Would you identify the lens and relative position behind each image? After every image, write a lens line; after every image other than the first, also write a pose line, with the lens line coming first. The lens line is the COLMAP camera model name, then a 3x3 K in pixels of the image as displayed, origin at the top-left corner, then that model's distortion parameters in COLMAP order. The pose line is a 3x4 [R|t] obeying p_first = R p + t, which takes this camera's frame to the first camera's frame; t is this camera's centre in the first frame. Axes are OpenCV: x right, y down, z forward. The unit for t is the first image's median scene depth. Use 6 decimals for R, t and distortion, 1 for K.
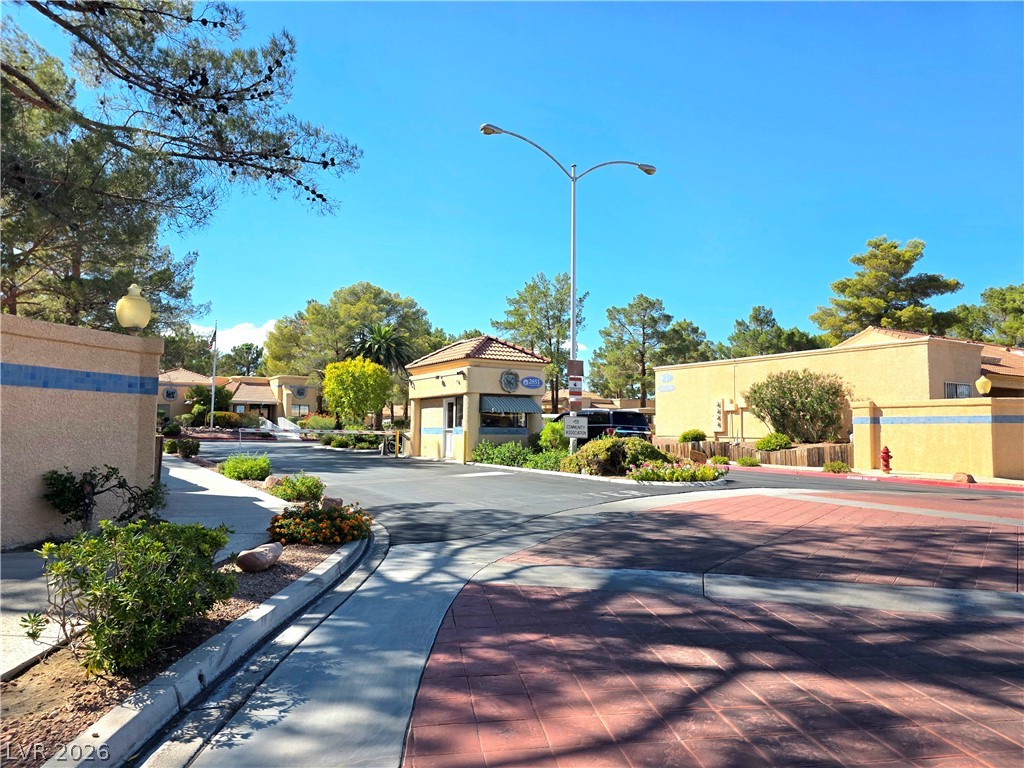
lens RADIAL K [[676.6, 0, 512.0], [0, 676.6, 384.0], [0, 0, 1]] dist [0.118147, -0.115502]
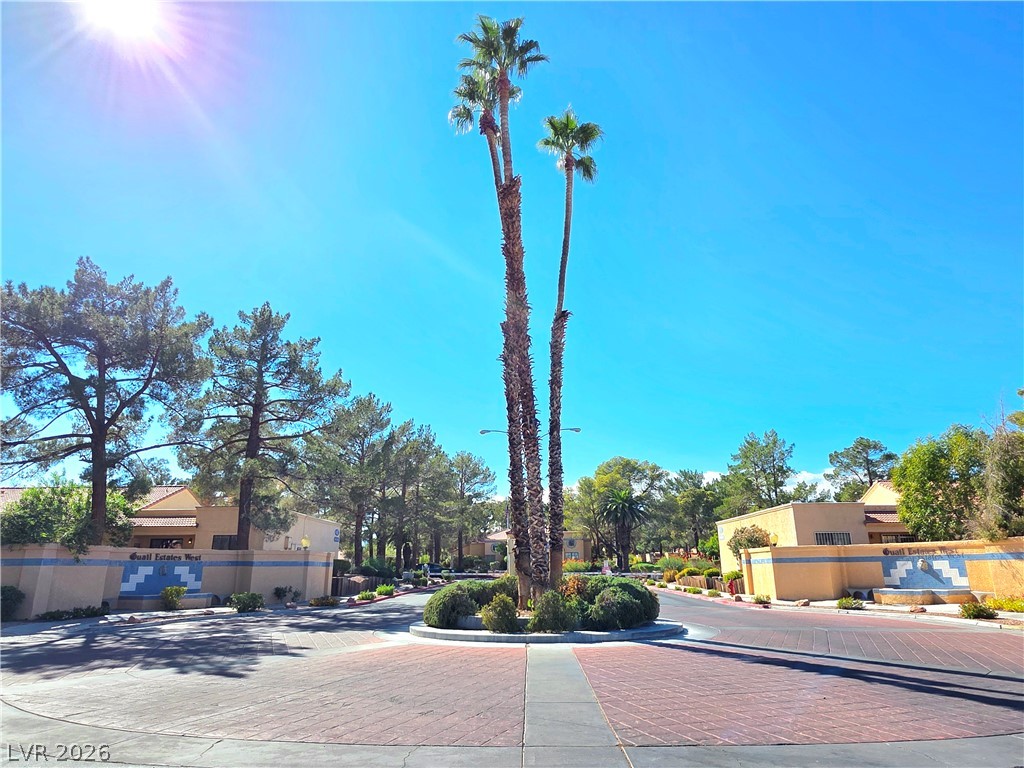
lens RADIAL K [[618.7, 0, 512.0], [0, 618.7, 384.0], [0, 0, 1]] dist [-0.004877, 0.000043]
pose [[0.839614, -0.171314, -0.515461, 0.870343], [0.053479, 0.970423, -0.235412, -0.036156], [0.540545, 0.170089, 0.823942, -0.494374]]
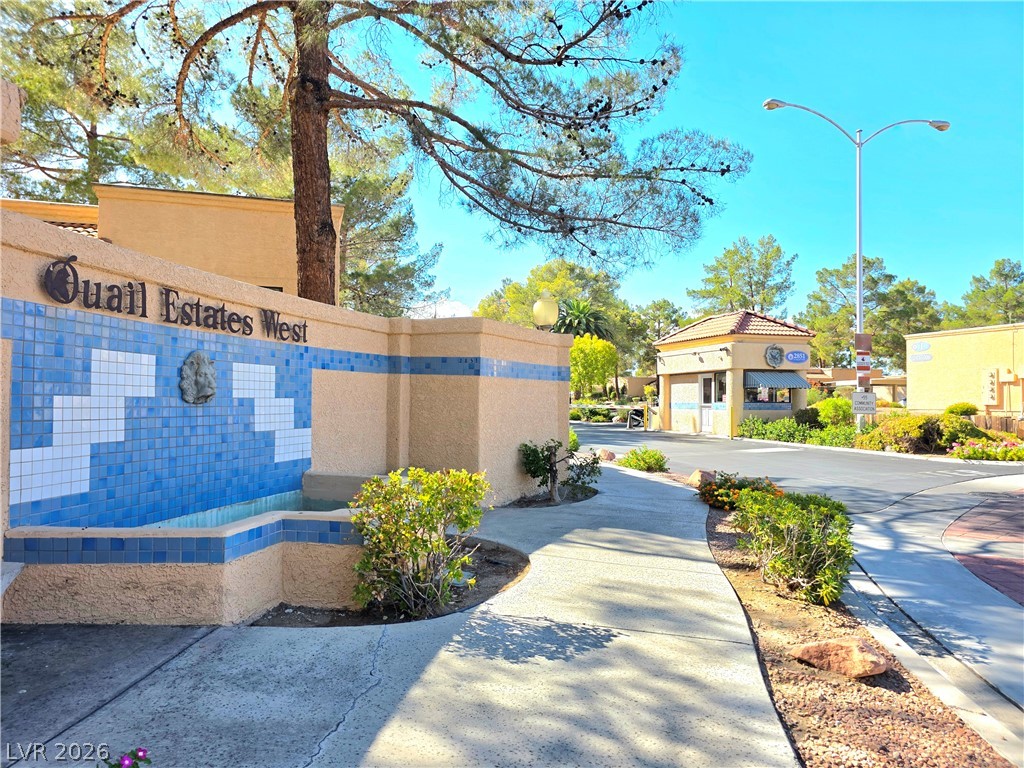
lens RADIAL K [[681.4, 0, 512.0], [0, 681.4, 384.0], [0, 0, 1]] dist [0.062836, -0.043835]
pose [[0.970058, -0.010550, -0.242644, -0.127183], [0.020873, 0.998981, 0.040015, -0.011209], [0.241974, -0.043881, 0.969290, -0.064489]]
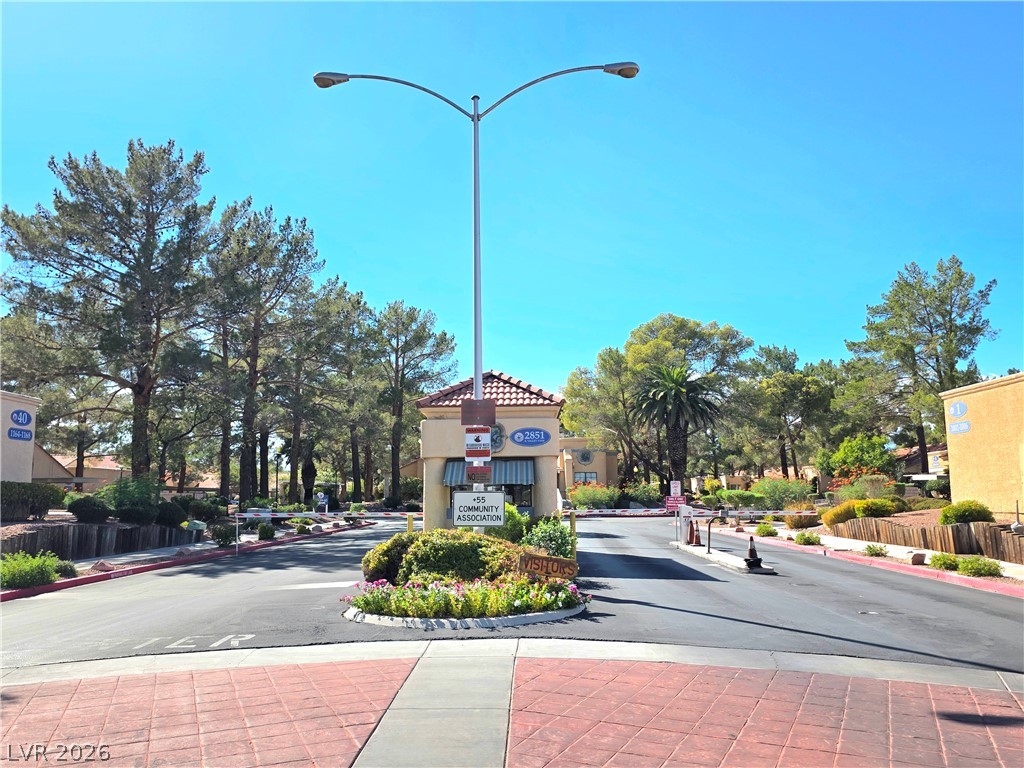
lens RADIAL K [[818.8, 0, 514.0], [0, 818.8, 400.7], [0, 0, 1]] dist [0.058751, -0.002175]
pose [[0.845701, -0.081283, -0.527430, 0.428617], [0.054900, 0.996340, -0.065519, 0.013786], [0.530825, 0.026454, 0.847068, 0.315948]]
